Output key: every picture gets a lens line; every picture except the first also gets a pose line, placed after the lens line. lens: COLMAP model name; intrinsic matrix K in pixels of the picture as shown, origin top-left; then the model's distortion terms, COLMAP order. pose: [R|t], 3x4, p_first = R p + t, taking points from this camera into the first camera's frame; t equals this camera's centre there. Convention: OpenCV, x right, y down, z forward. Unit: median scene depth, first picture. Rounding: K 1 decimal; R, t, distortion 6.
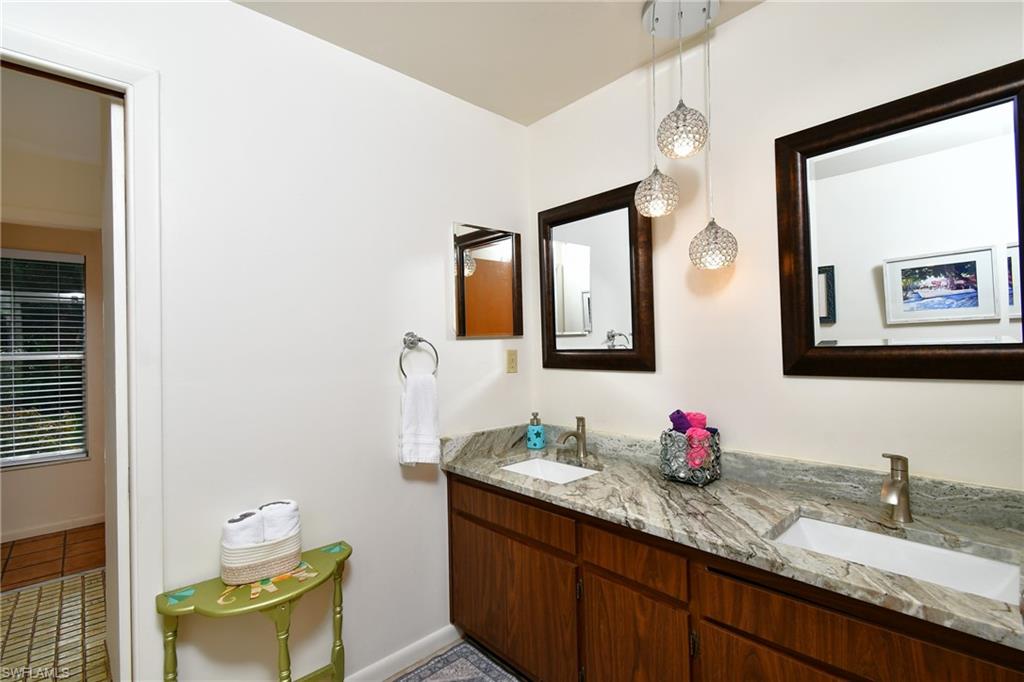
lens RADIAL K [[469.4, 0, 512.8], [0, 469.4, 341.2], [0, 0, 1]] dist [0.000285, 0.000006]
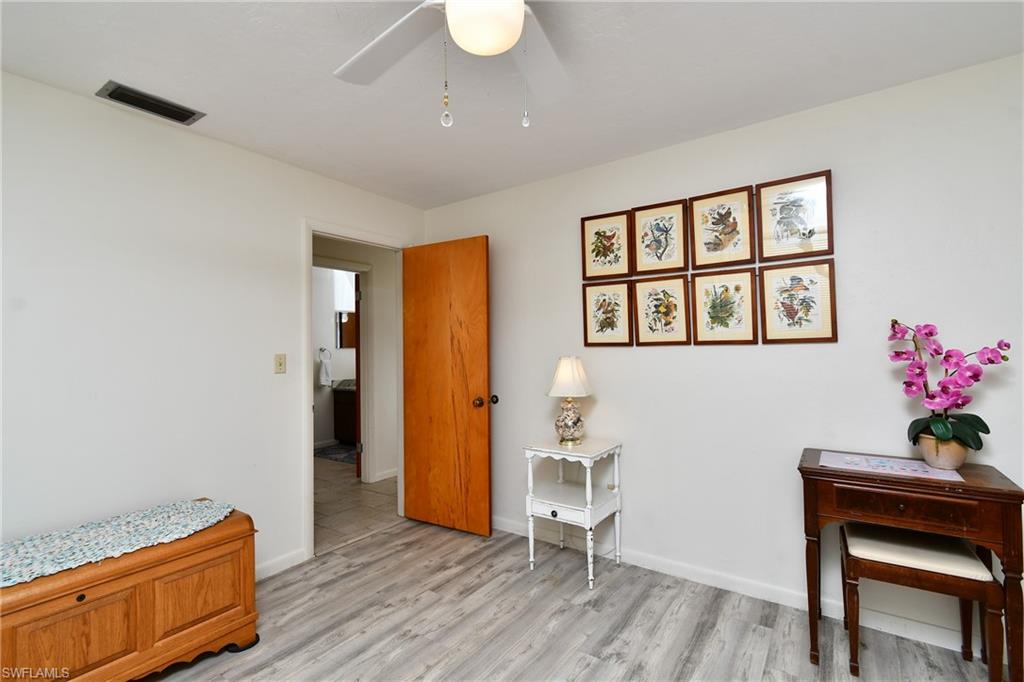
lens RADIAL K [[469.4, 0, 511.8], [0, 469.4, 340.5], [0, 0, 1]] dist [0.000285, 0.000006]
pose [[0.977544, 0.005265, 0.210666, 0.358264], [-0.003626, 0.999960, -0.008168, -0.040568], [-0.210701, 0.007220, 0.977524, -2.309972]]
